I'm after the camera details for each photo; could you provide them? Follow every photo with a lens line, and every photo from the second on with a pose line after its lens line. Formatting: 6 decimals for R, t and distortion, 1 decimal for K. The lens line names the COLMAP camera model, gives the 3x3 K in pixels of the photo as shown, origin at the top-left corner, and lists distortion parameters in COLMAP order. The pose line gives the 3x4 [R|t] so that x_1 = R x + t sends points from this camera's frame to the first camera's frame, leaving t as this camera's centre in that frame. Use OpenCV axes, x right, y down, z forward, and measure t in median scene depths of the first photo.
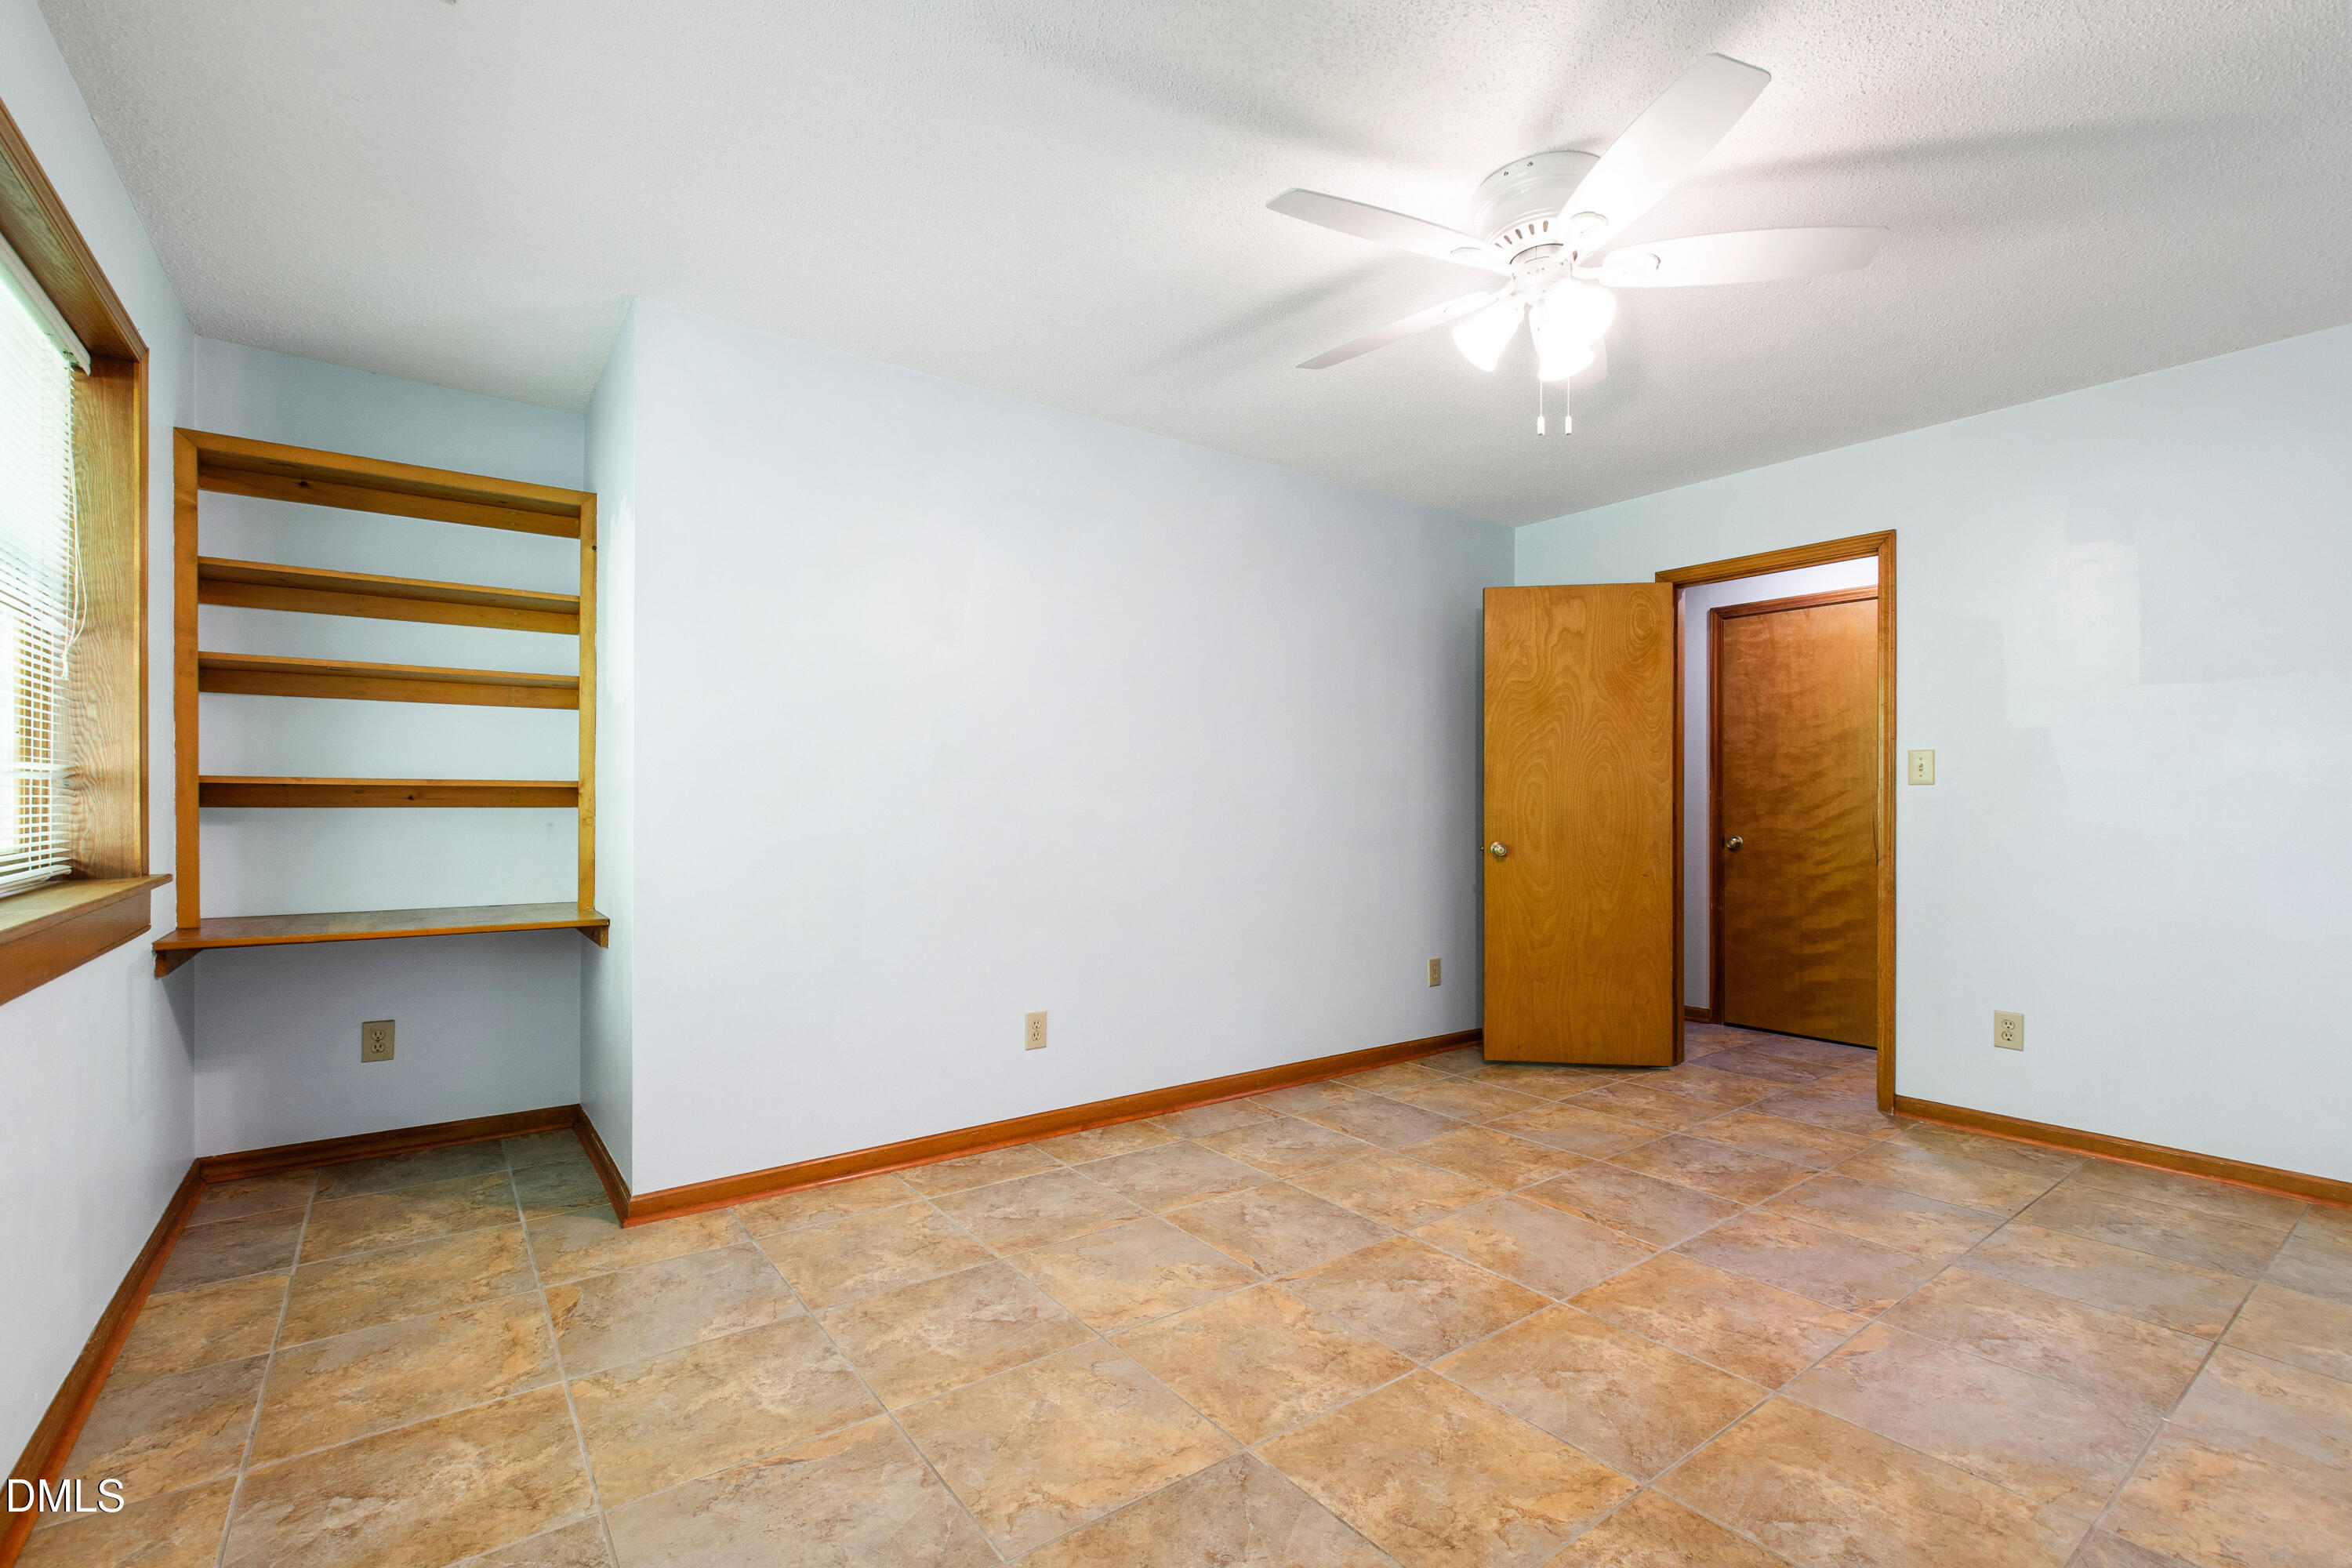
lens RADIAL K [[1046.2, 0, 1175.1], [0, 1046.2, 795.7], [0, 0, 1]] dist [0.001616, 0.001419]
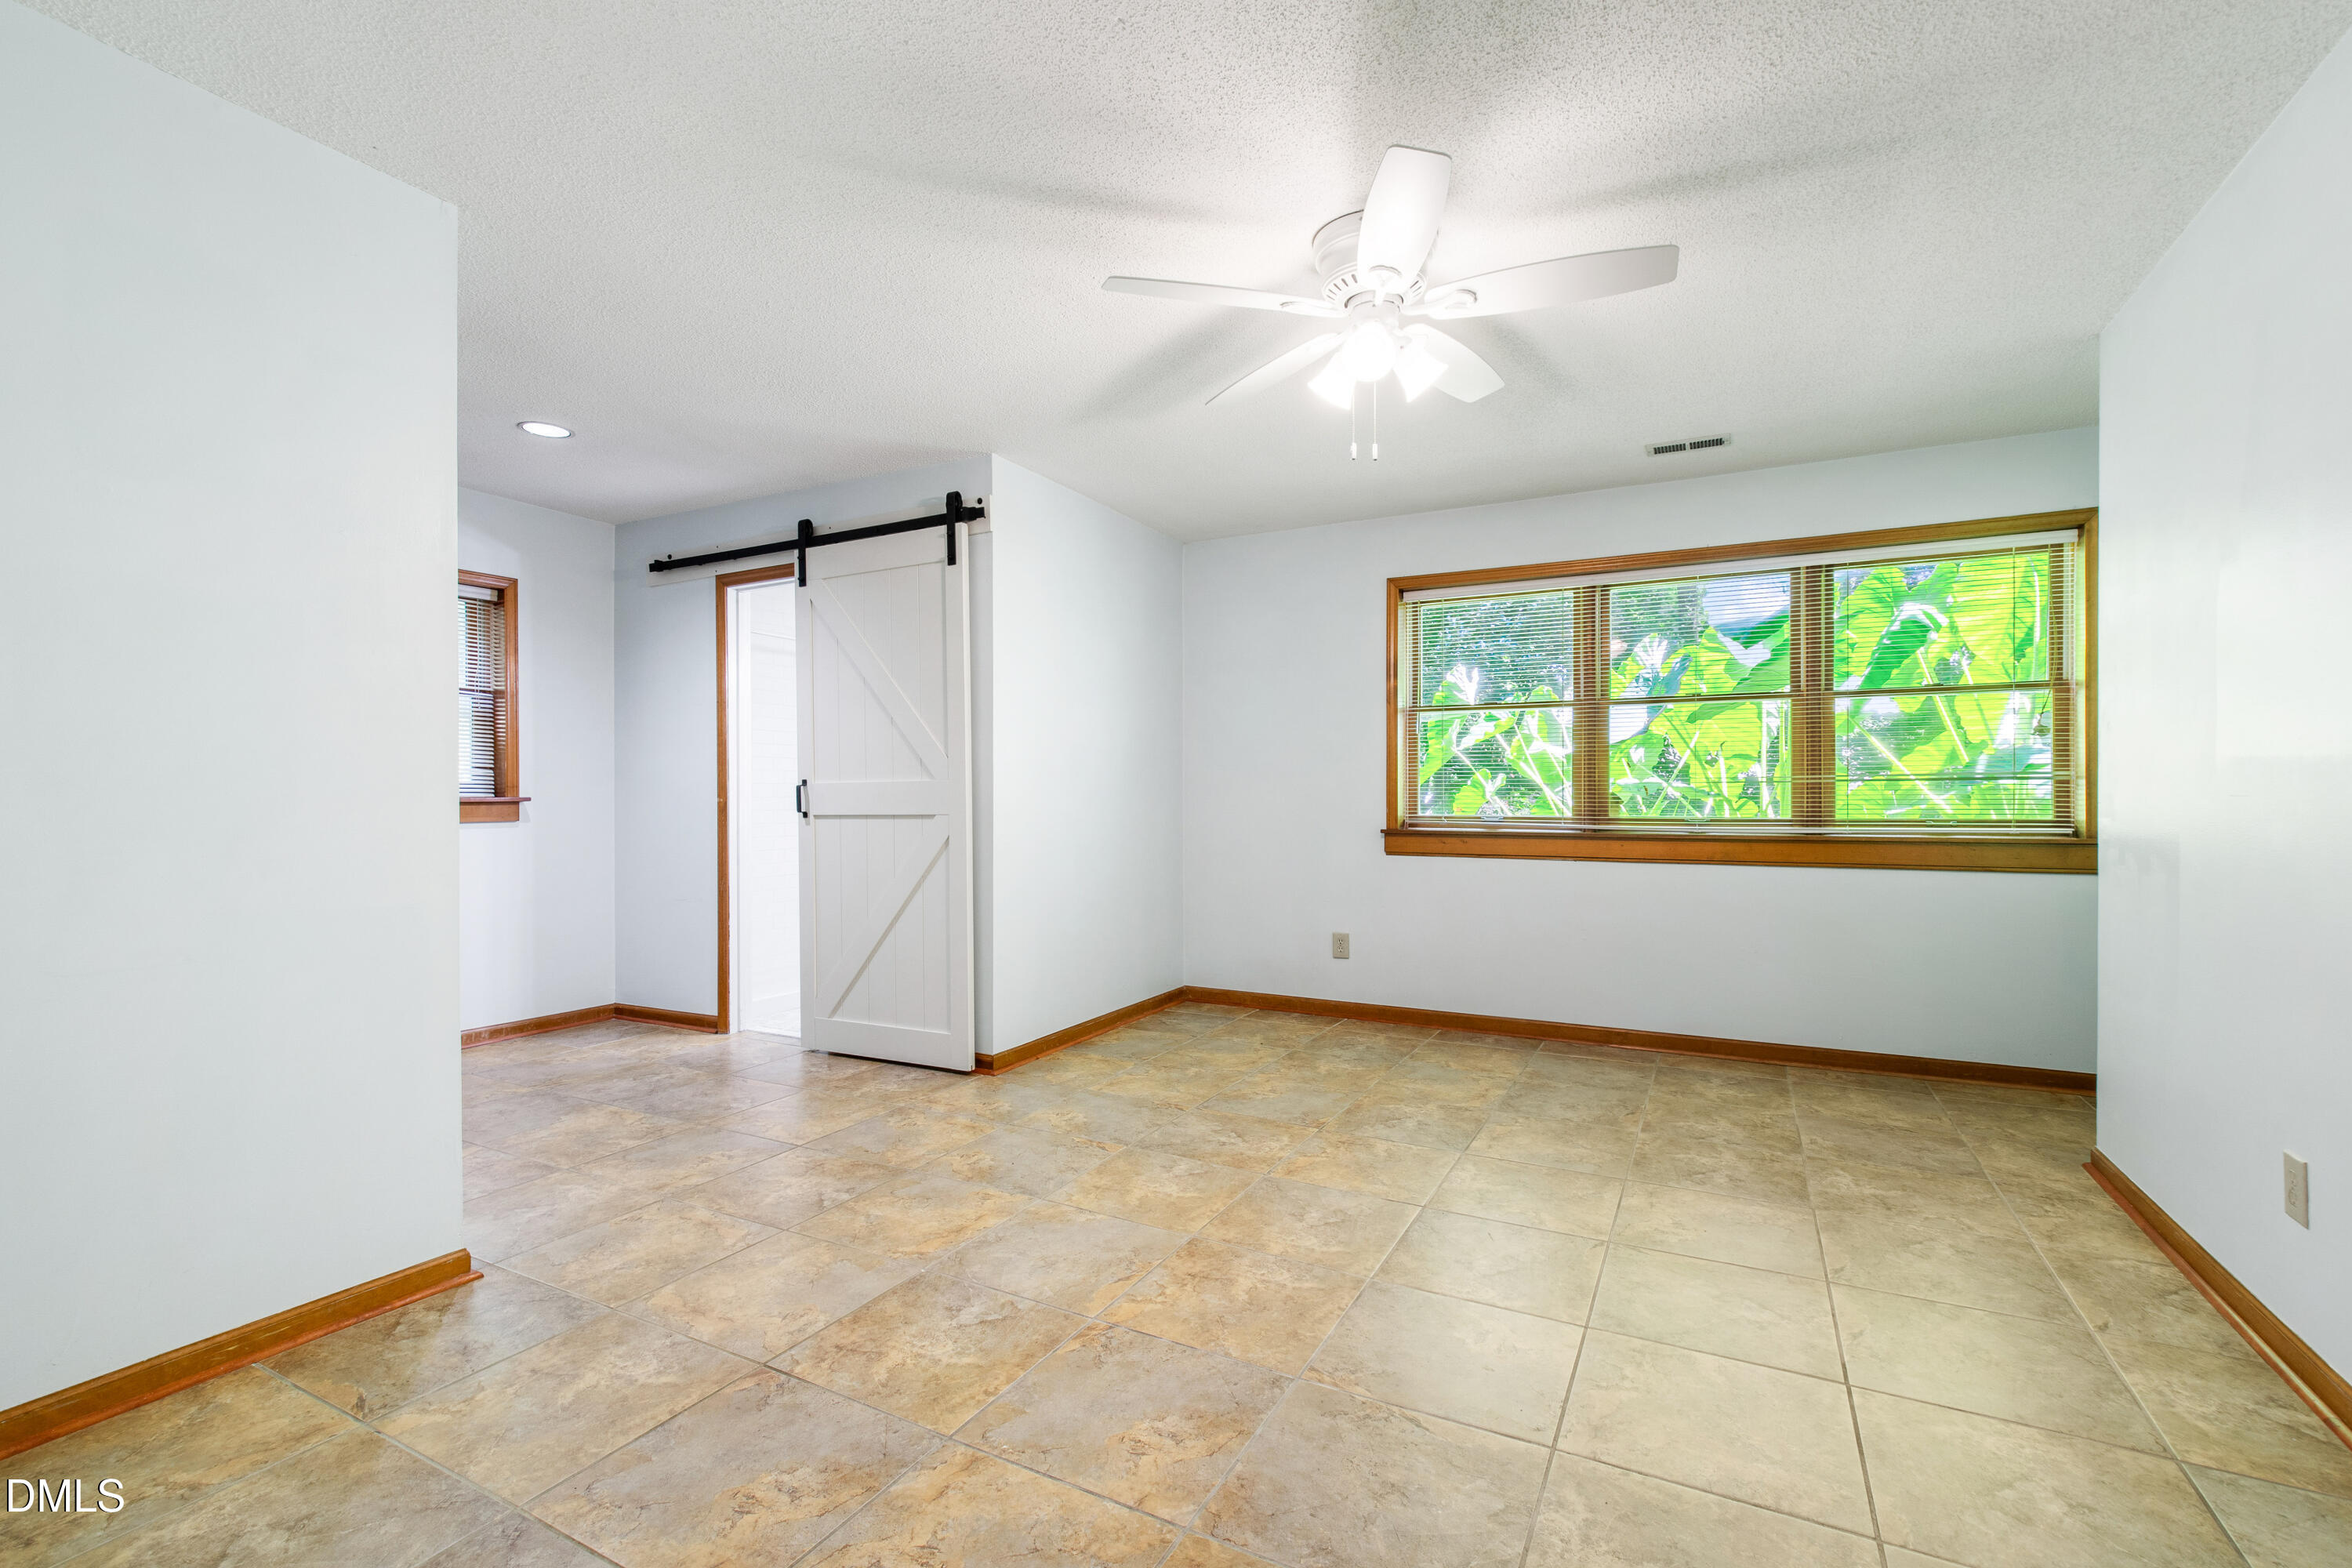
lens RADIAL K [[1046.2, 0, 1175.6], [0, 1046.2, 795.3], [0, 0, 1]] dist [0.001616, 0.001419]
pose [[-0.904862, -0.003617, -0.425690, 1.048765], [-0.000258, 0.999968, -0.007947, 0.022631], [0.425705, -0.007081, -0.904834, 1.982824]]
